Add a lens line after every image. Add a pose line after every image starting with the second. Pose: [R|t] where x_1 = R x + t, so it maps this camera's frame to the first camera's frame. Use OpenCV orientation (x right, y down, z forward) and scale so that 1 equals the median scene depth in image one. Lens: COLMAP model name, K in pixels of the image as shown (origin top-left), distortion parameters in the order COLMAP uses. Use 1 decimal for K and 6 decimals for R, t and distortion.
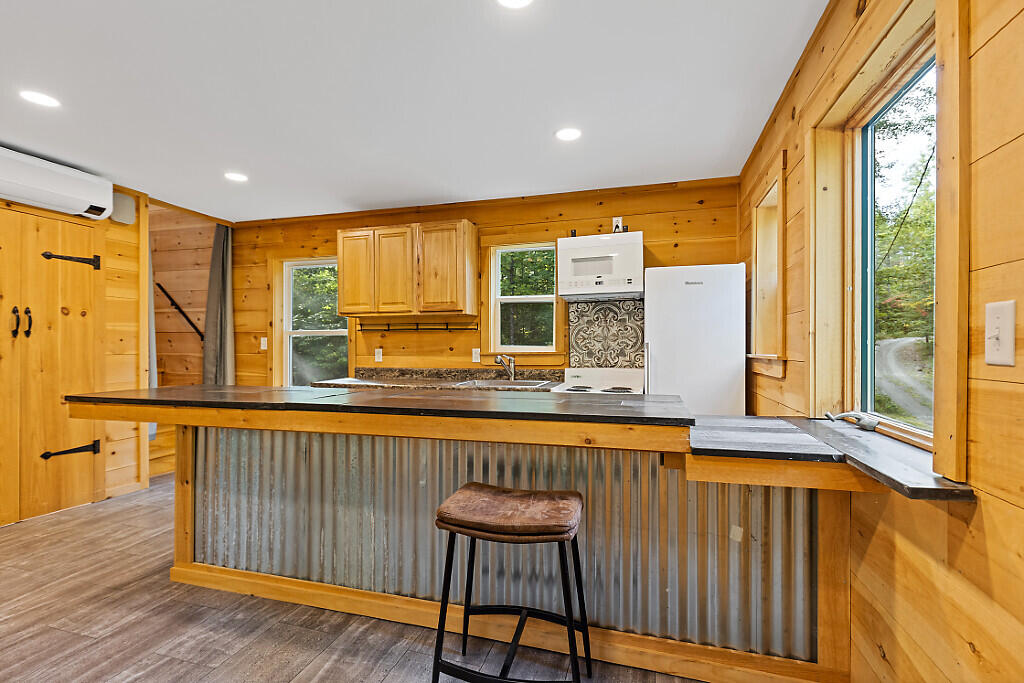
lens RADIAL K [[470.7, 0, 510.9], [0, 470.7, 346.1], [0, 0, 1]] dist [-0.000070, -0.000371]
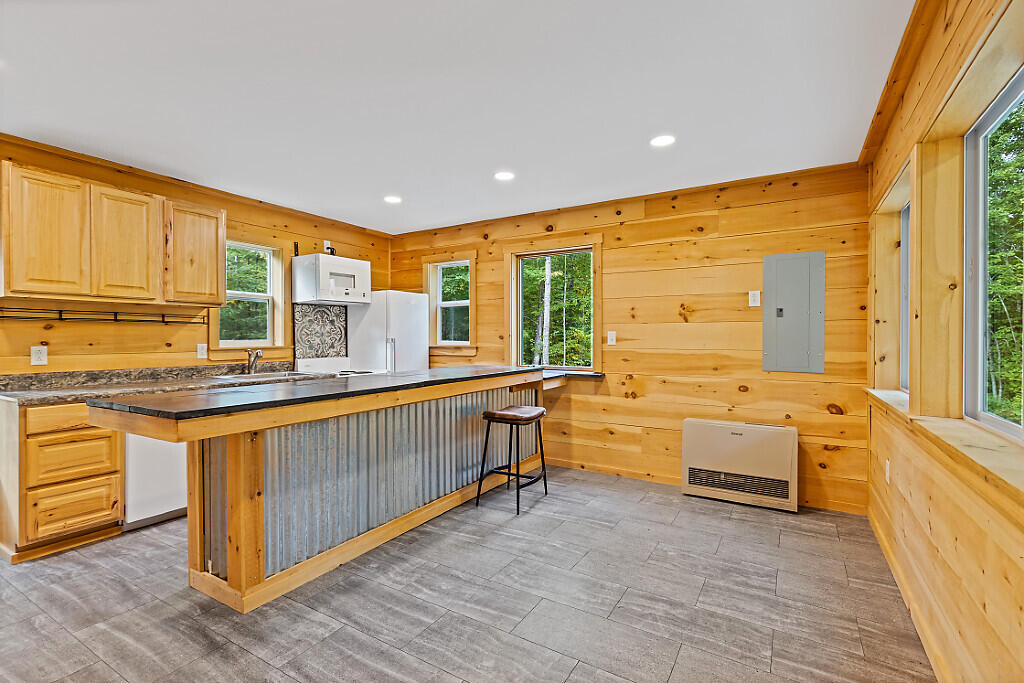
lens RADIAL K [[473.7, 0, 505.0], [0, 473.7, 338.5], [0, 0, 1]] dist [0.008255, -0.000637]
pose [[0.255045, 0.000965, 0.966929, -0.897438], [0.000542, 0.999999, -0.001141, -0.003971], [-0.966929, 0.000815, 0.255045, 0.195177]]
